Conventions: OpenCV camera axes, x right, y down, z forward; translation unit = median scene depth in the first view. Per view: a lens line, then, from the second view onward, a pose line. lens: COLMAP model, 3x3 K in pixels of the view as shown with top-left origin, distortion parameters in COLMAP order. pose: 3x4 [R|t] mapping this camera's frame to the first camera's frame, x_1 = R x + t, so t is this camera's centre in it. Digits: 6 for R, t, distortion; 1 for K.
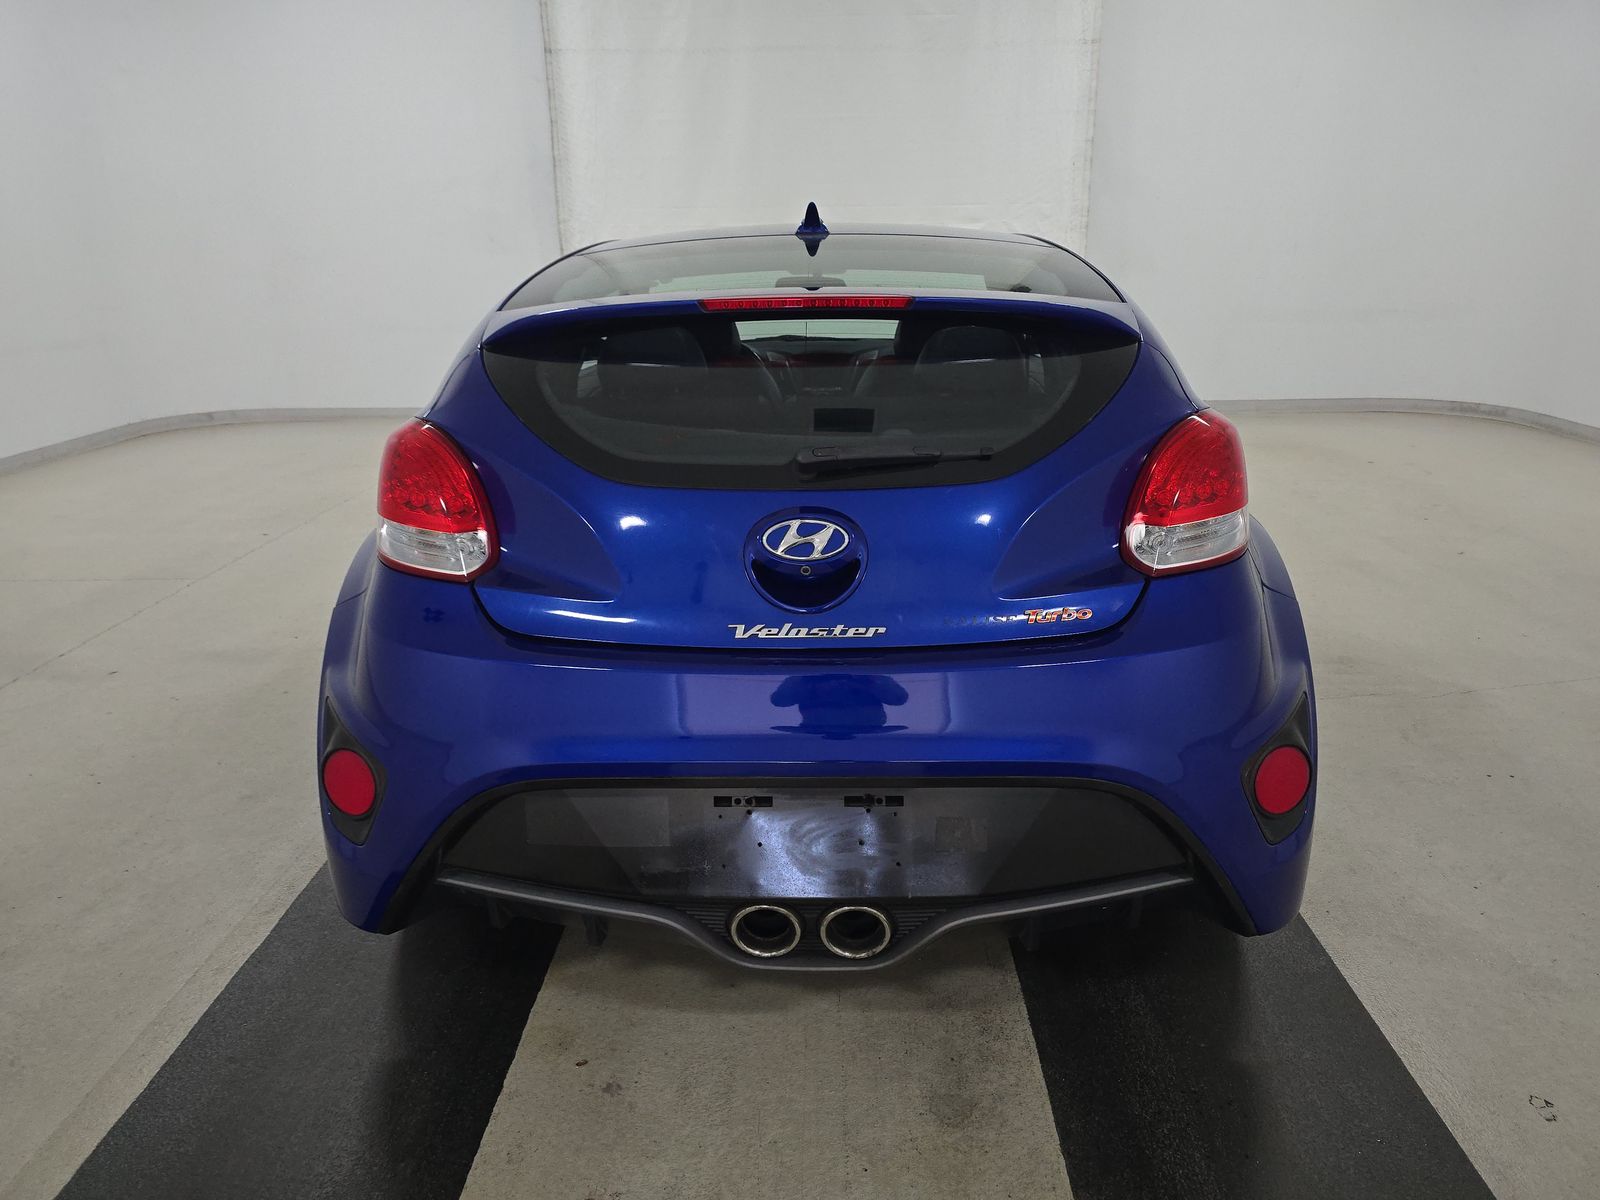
lens RADIAL K [[1080.7, 0, 800.0], [0, 1080.7, 600.0], [0, 0, 1]] dist [0.043568, -0.039122]
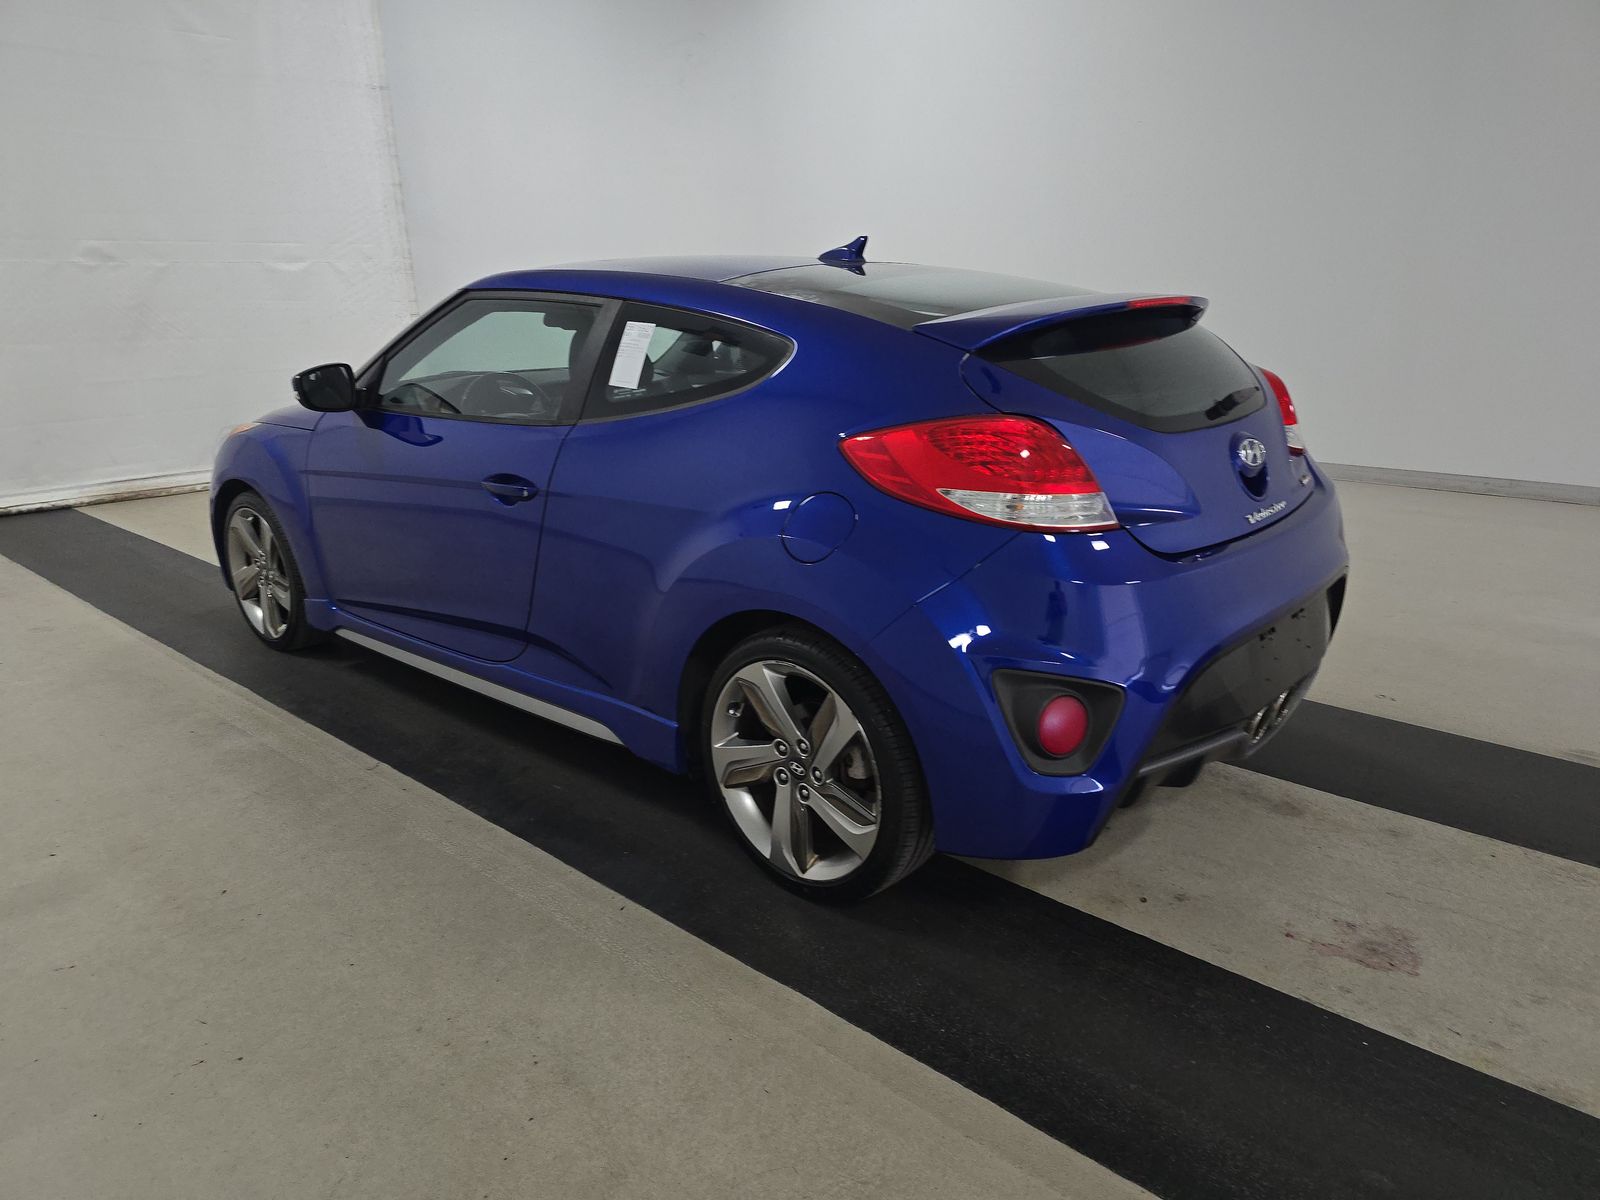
lens RADIAL K [[1080.7, 0, 800.0], [0, 1080.7, 600.0], [0, 0, 1]] dist [0.043568, -0.039122]
pose [[0.639337, -0.219886, 0.736816, -0.335274], [0.250102, 0.965602, 0.071149, -0.026503], [-0.727116, 0.138791, 0.672339, 0.099146]]
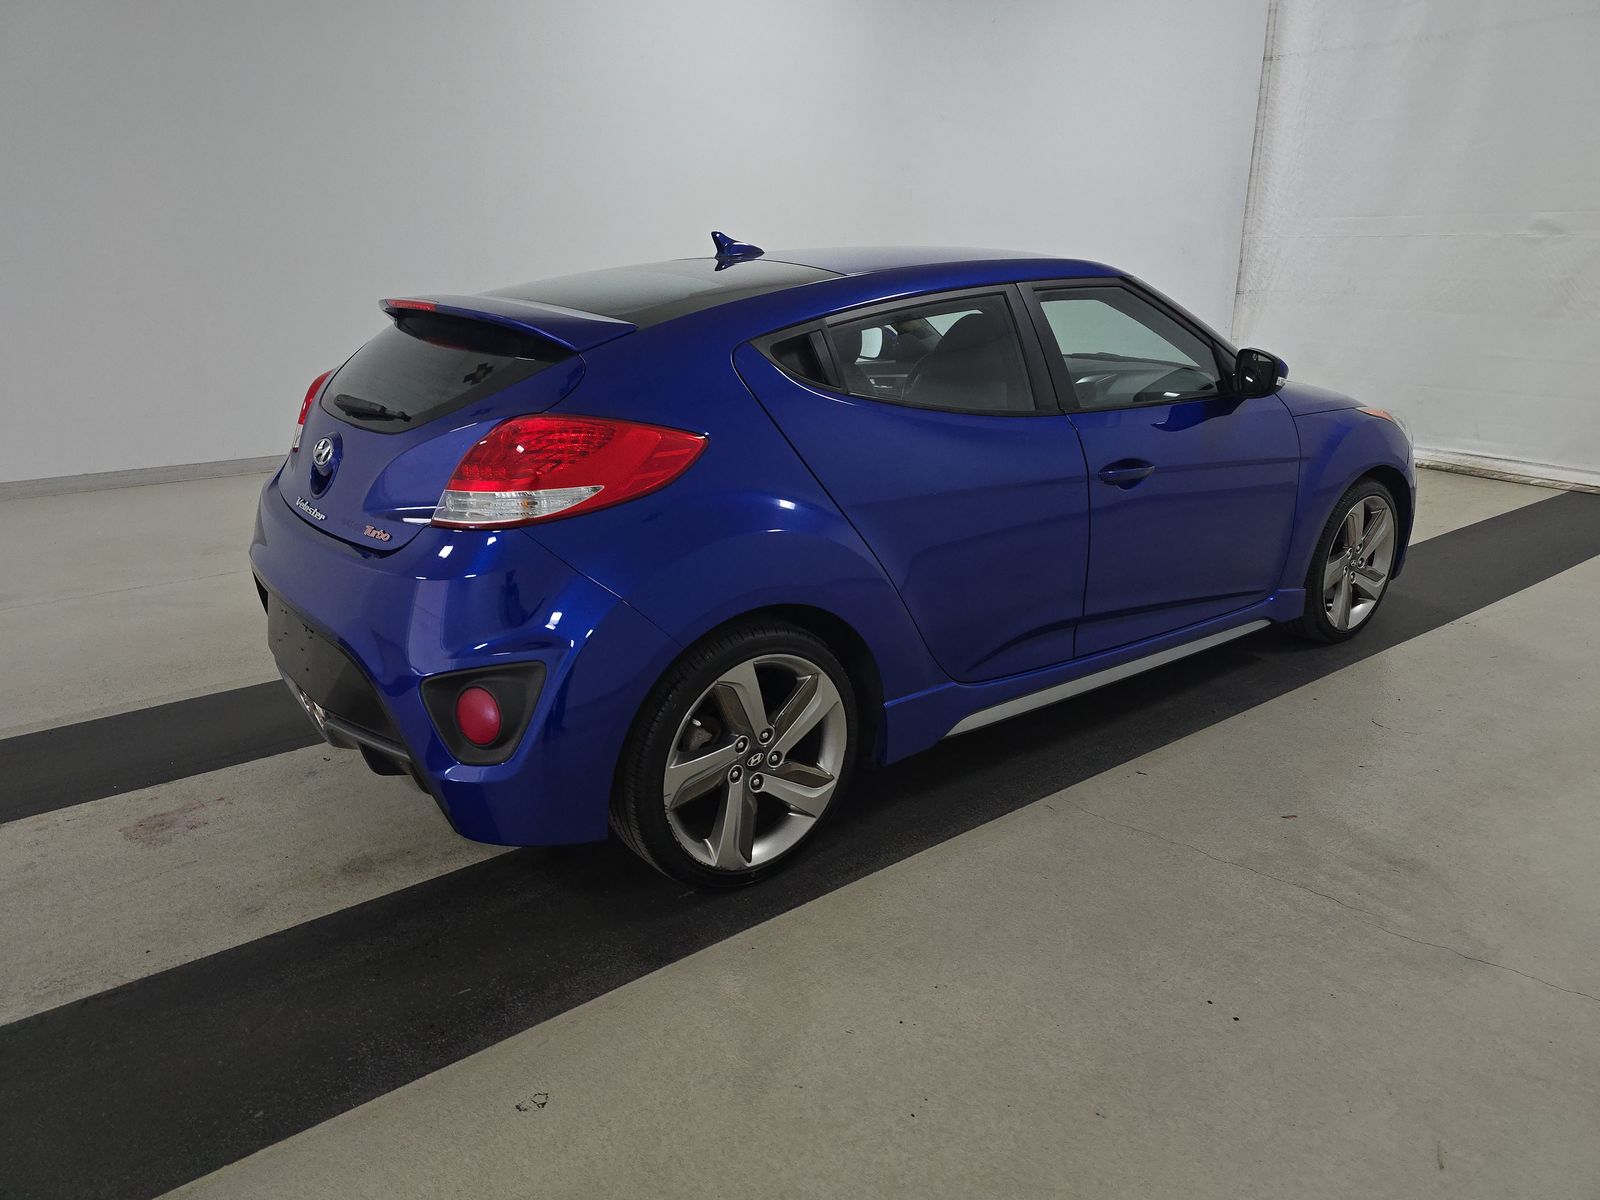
lens RADIAL K [[1056.9, 0, 800.0], [0, 1056.9, 600.0], [0, 0, 1]] dist [0.056864, -0.037575]
pose [[0.632908, 0.253697, -0.731481, 0.355266], [-0.250441, 0.961080, 0.116636, -0.046614], [0.732603, 0.109373, 0.671812, 0.102936]]
